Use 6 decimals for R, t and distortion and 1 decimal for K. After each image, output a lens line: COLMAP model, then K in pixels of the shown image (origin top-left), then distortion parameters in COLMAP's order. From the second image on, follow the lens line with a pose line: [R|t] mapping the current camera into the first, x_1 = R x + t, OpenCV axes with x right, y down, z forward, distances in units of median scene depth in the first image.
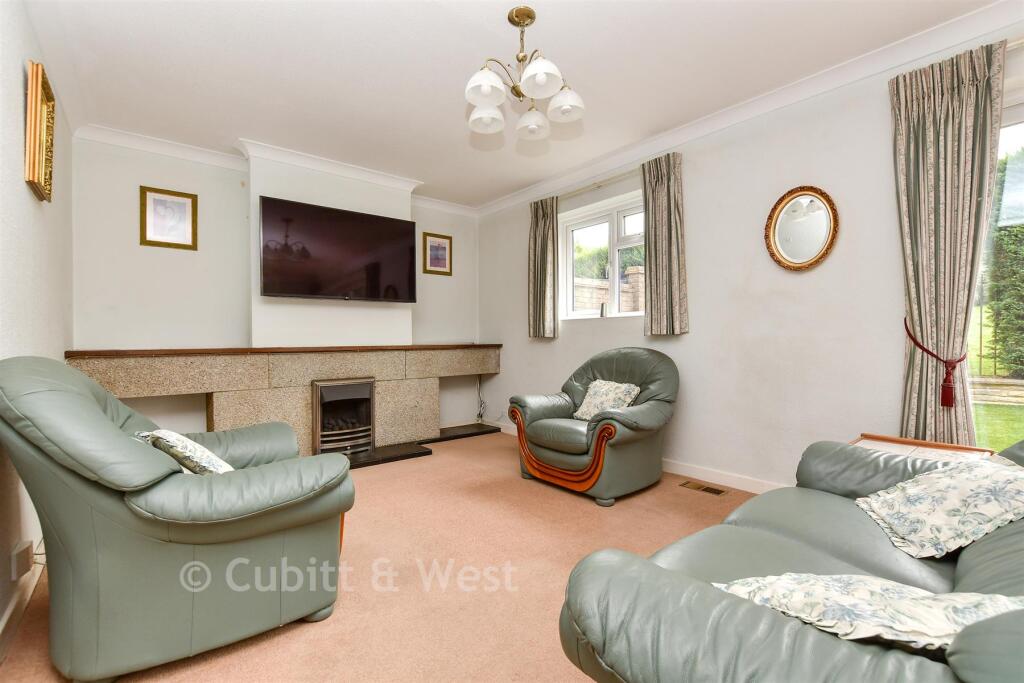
lens RADIAL K [[451.3, 0, 510.6], [0, 451.3, 340.7], [0, 0, 1]] dist [-0.011095, 0.000358]
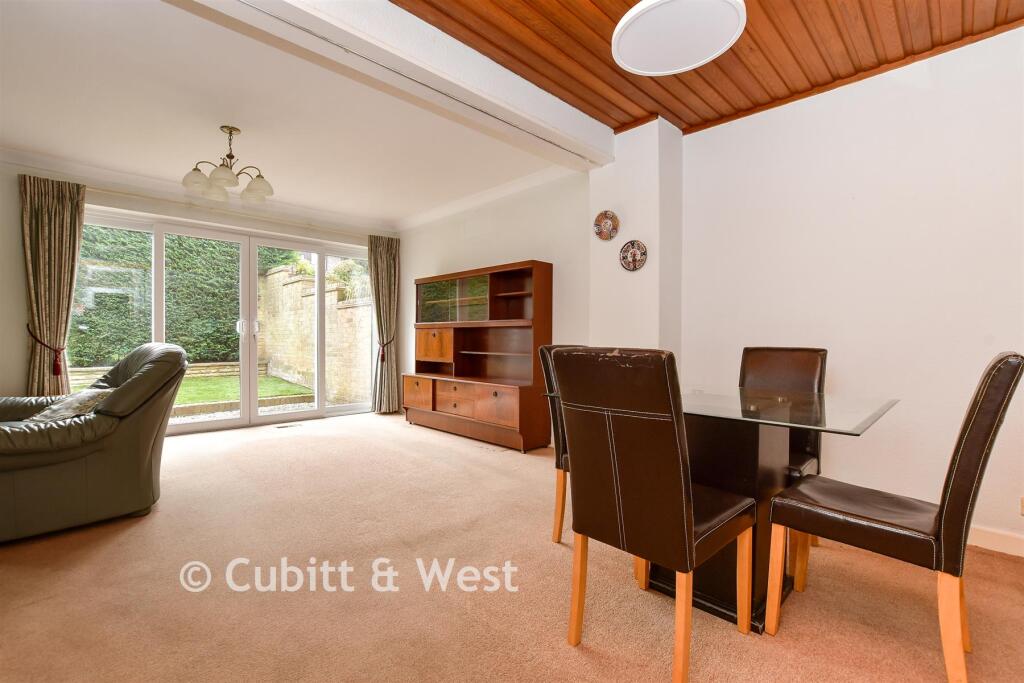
lens RADIAL K [[451.3, 0, 506.7], [0, 451.3, 342.2], [0, 0, 1]] dist [-0.011095, 0.000358]
pose [[0.011630, -0.013271, 0.999844, -0.777671], [-0.004111, 0.999903, 0.013319, -0.016447], [-0.999924, -0.004265, 0.011574, -0.814783]]
